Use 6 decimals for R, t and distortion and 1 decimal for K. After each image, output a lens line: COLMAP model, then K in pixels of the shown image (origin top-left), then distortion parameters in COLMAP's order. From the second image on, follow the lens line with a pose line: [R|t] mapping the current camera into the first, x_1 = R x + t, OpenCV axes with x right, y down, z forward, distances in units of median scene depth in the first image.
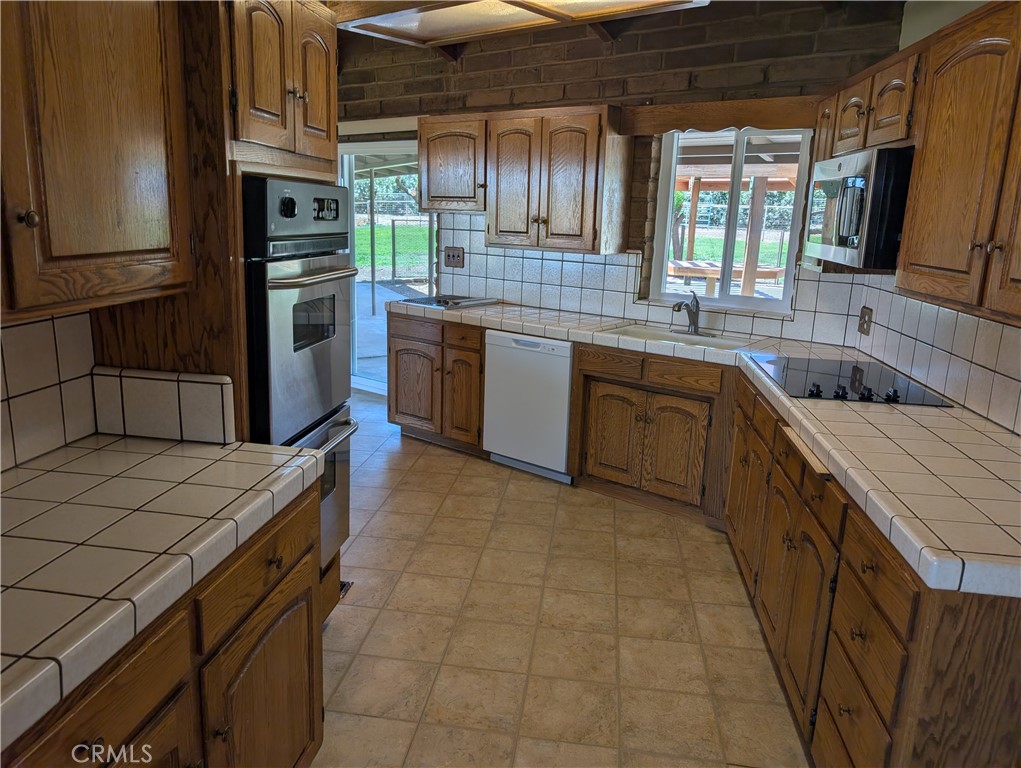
lens RADIAL K [[739.6, 0, 510.5], [0, 739.6, 384.0], [0, 0, 1]] dist [0.000000, -0.000780]
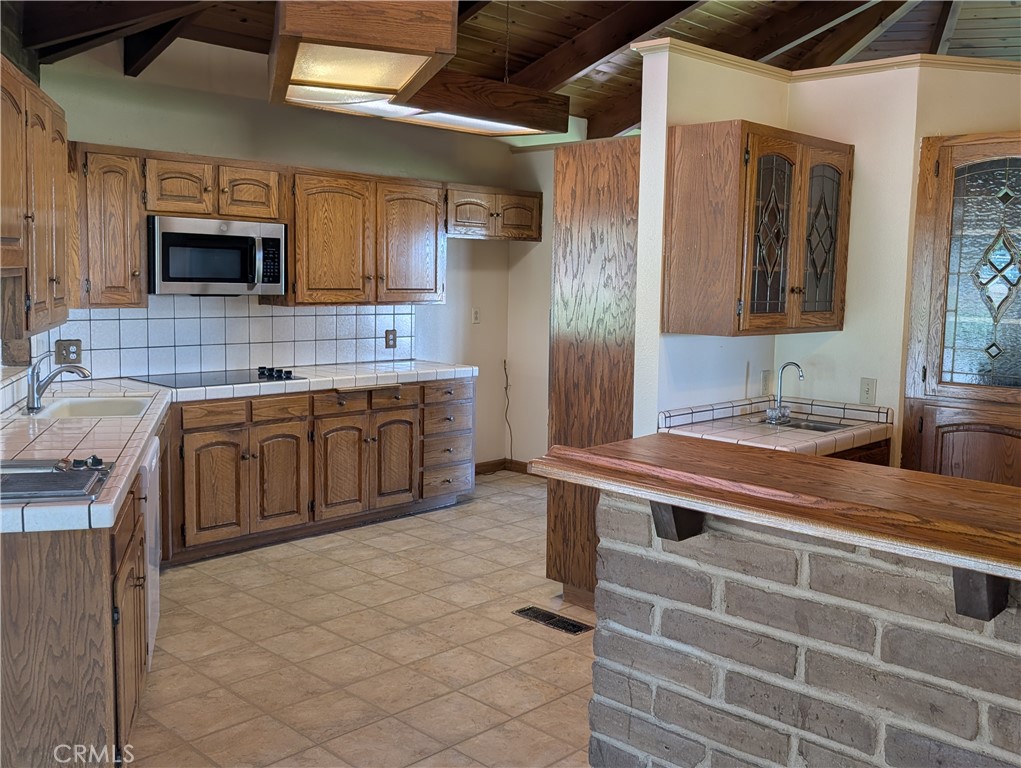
lens RADIAL K [[971.6, 0, 510.5], [0, 971.6, 384.0], [0, 0, 1]] dist [0.078485, -0.001801]
pose [[-0.800832, -0.126576, 0.585360, -0.904456], [0.082981, 0.944531, 0.317767, -0.456301], [-0.593112, 0.303052, -0.745907, 1.759847]]
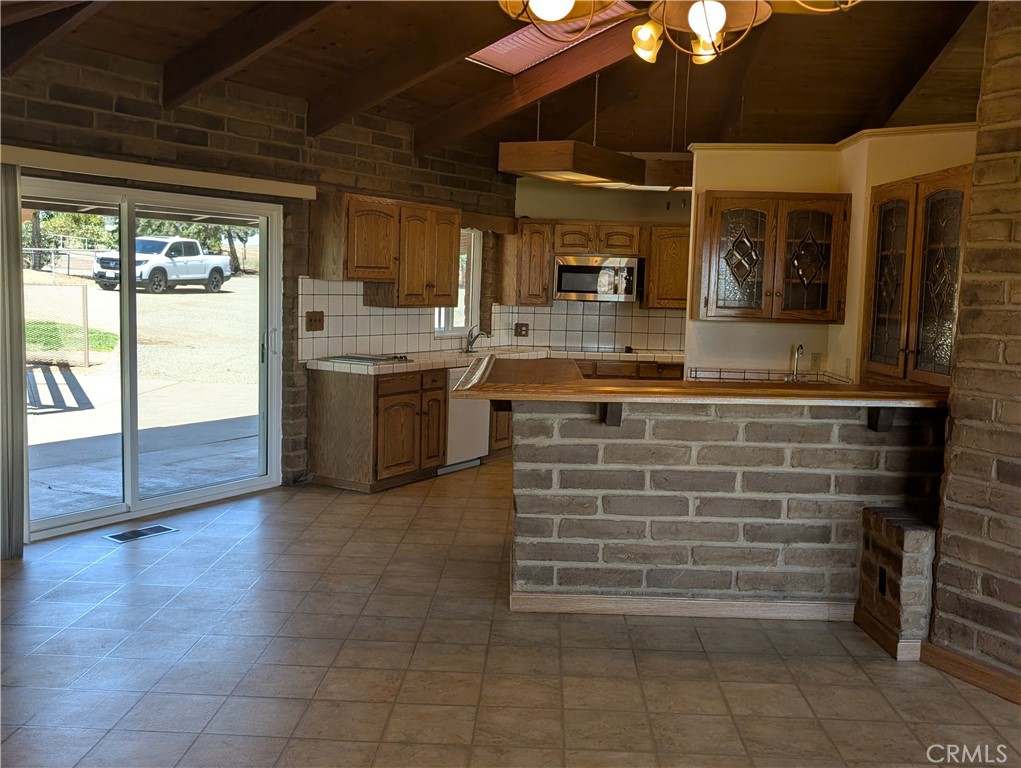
lens RADIAL K [[971.6, 0, 510.5], [0, 971.6, 384.0], [0, 0, 1]] dist [0.078485, -0.001801]
pose [[-0.091755, -0.142677, 0.985507, -2.195927], [0.193083, 0.968350, 0.158169, -0.377311], [-0.976883, 0.204797, -0.061302, 1.266663]]
